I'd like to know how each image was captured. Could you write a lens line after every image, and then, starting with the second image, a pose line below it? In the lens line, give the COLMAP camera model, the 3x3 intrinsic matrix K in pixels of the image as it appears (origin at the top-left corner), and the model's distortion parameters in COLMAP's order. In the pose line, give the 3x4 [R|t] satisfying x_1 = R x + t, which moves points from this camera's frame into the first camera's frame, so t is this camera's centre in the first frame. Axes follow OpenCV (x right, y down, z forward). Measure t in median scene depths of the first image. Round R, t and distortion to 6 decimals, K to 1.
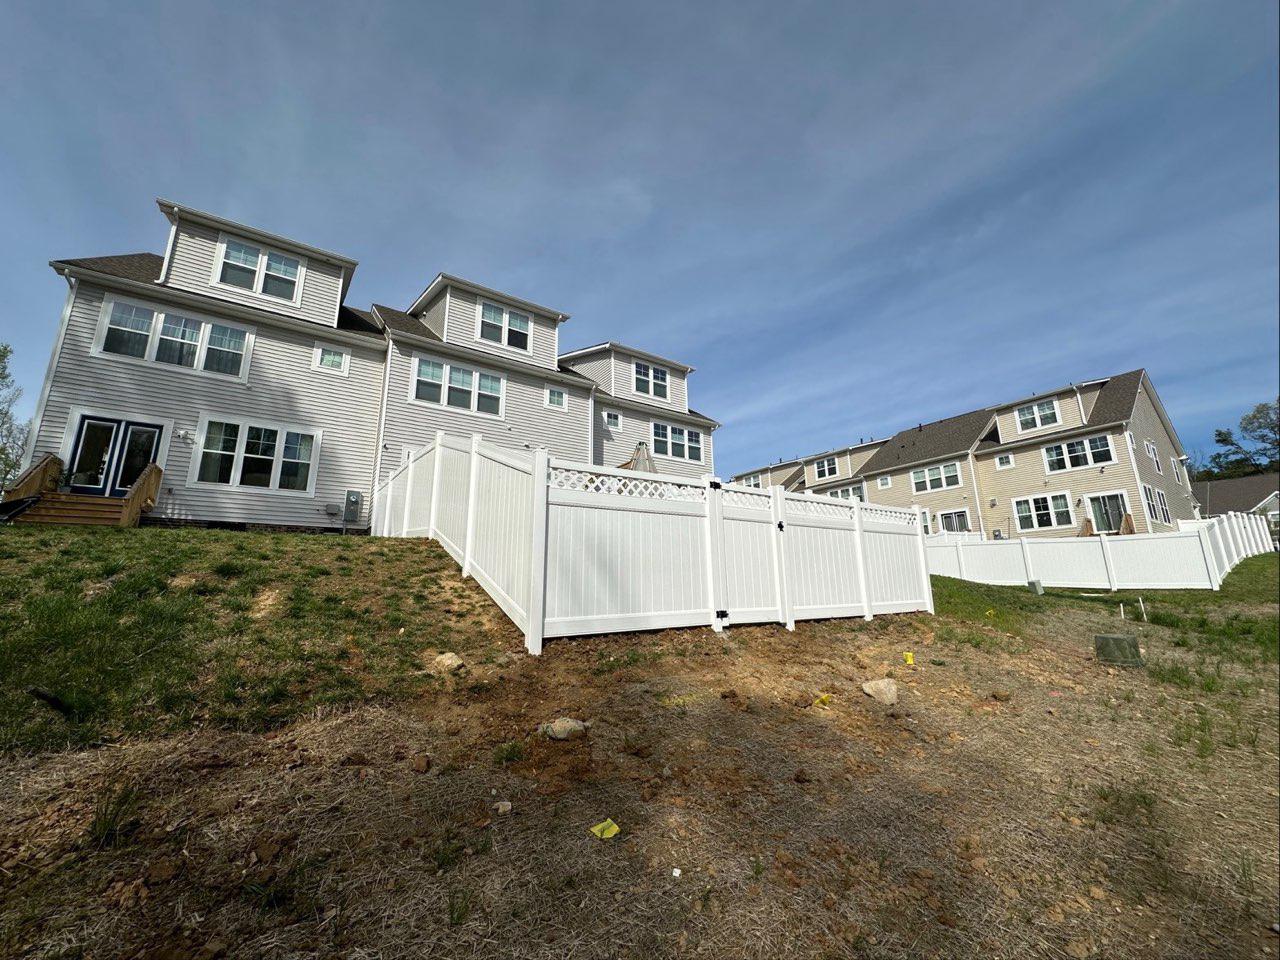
lens RADIAL K [[505.2, 0, 641.6], [0, 505.2, 475.7], [0, 0, 1]] dist [-0.007593, 0.001179]
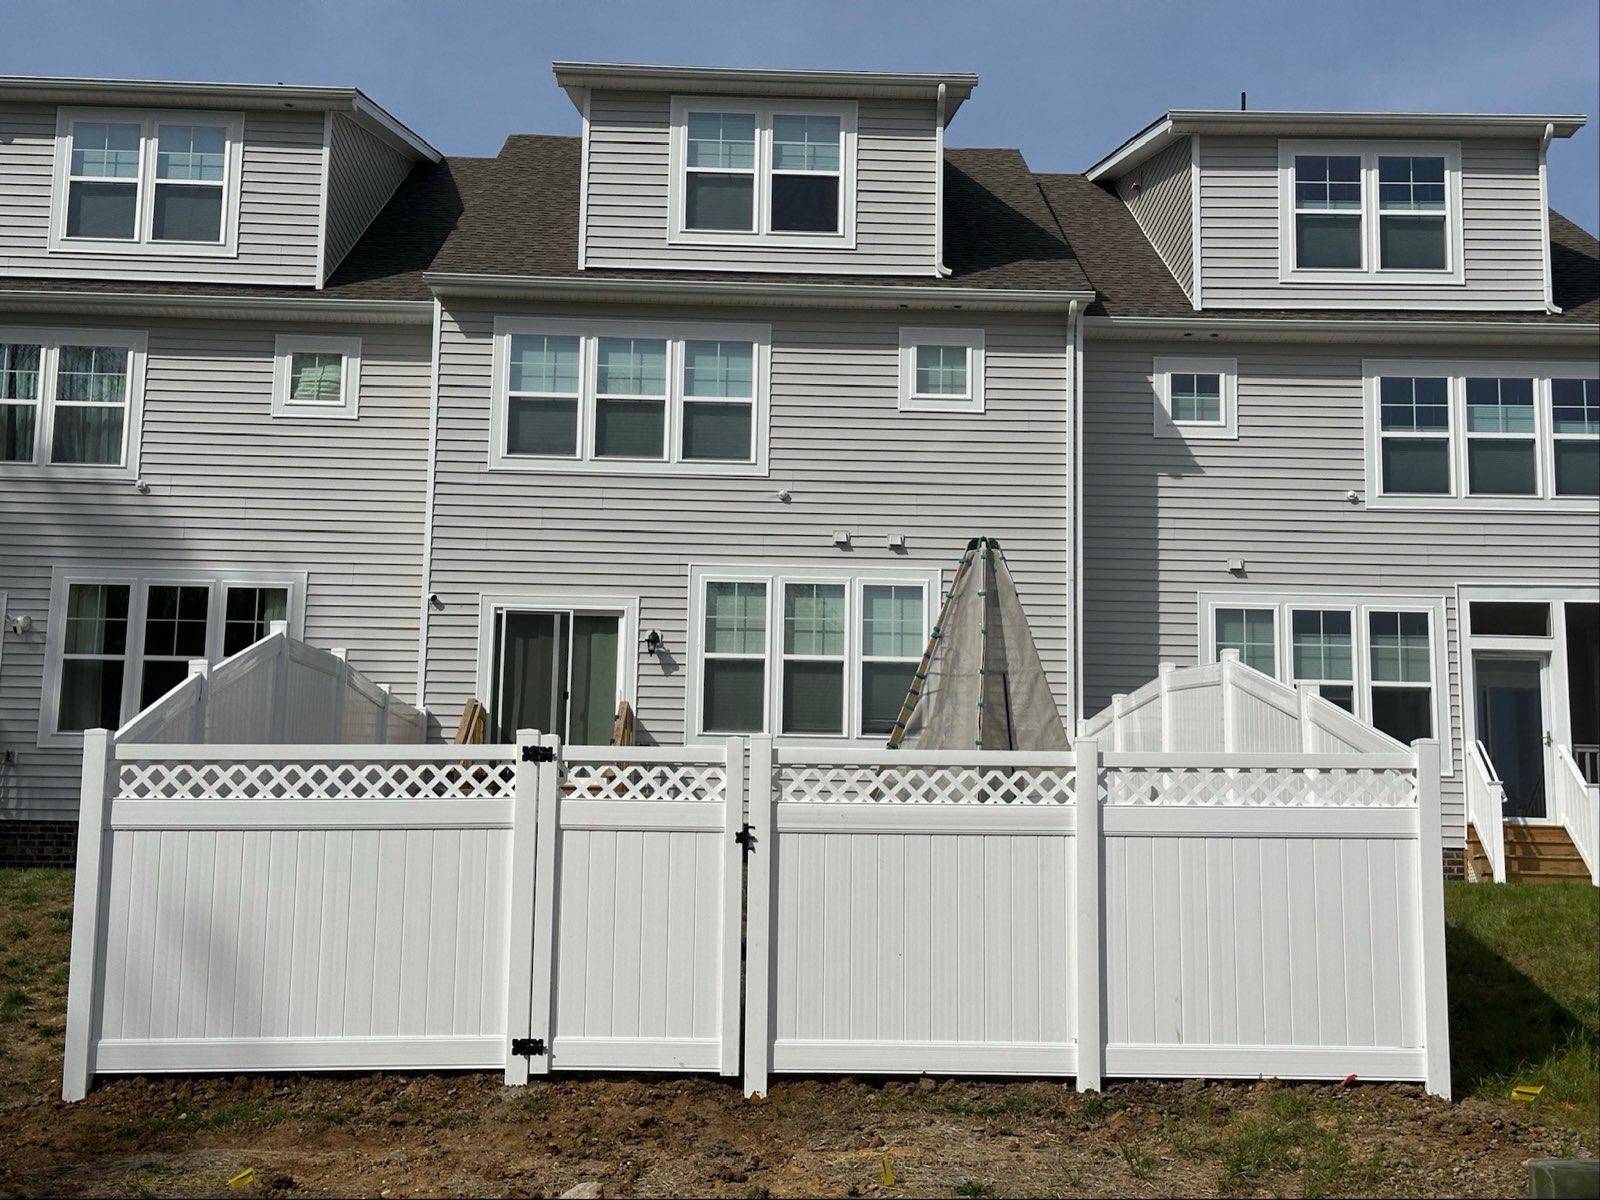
lens RADIAL K [[2201.7, 0, 807.2], [0, 2201.7, 599.2], [0, 0, 1]] dist [0.134505, 0.000000]
pose [[0.831441, -0.078743, -0.550004, 0.535531], [0.100988, 0.994835, 0.010235, -0.042664], [0.546358, -0.064053, 0.835099, -0.176889]]
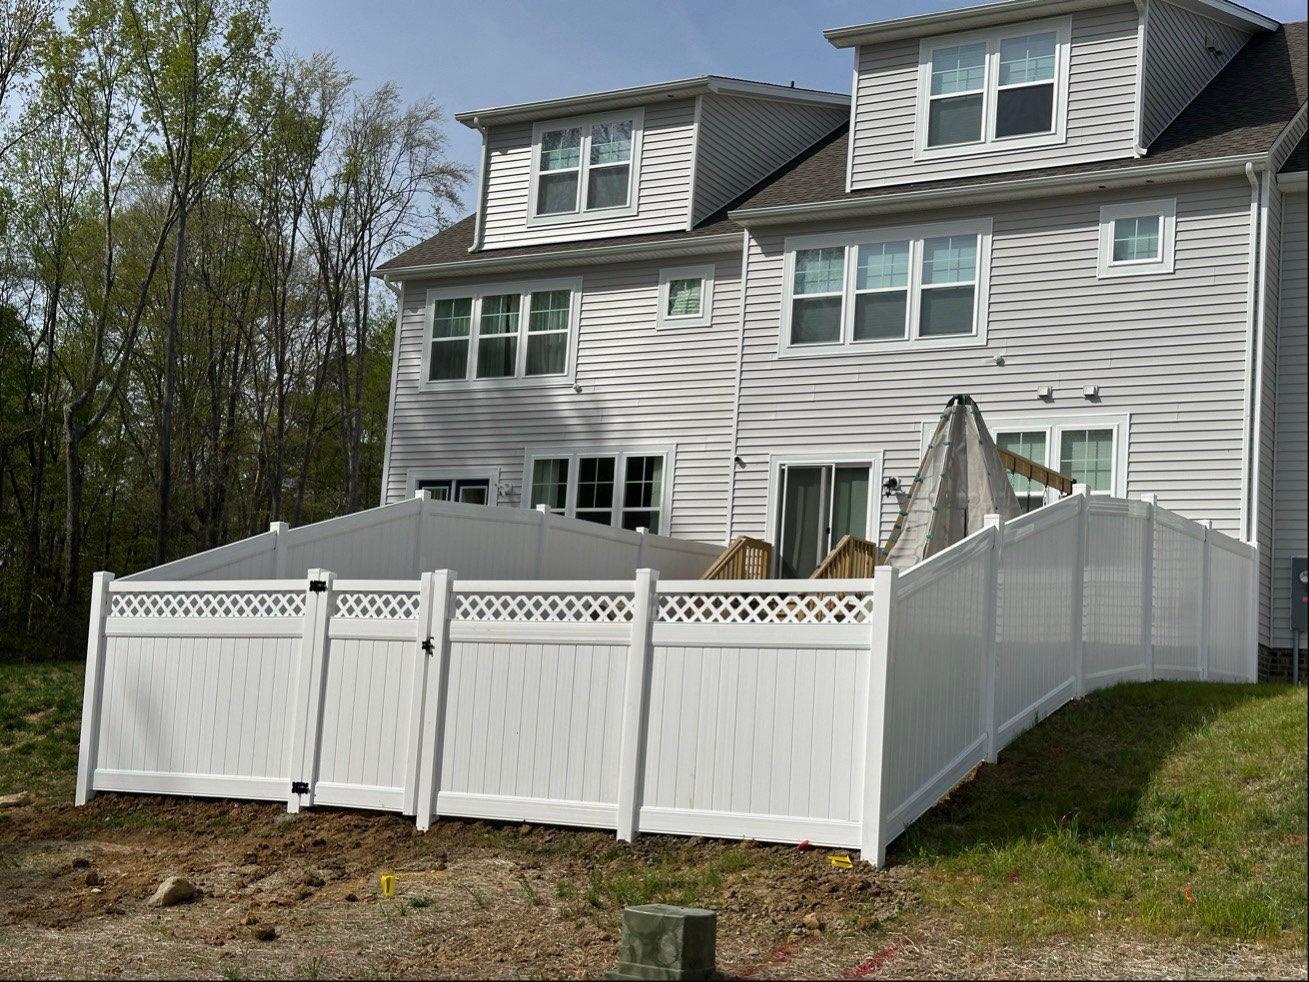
lens RADIAL K [[1801.3, 0, 652.6], [0, 1801.3, 494.9], [0, 0, 1]] dist [0.134505, 0.000000]
pose [[0.416540, -0.086076, -0.905033, 0.905049], [0.141405, 0.989526, -0.029030, 0.011418], [0.898053, -0.115884, 0.424349, 0.164255]]
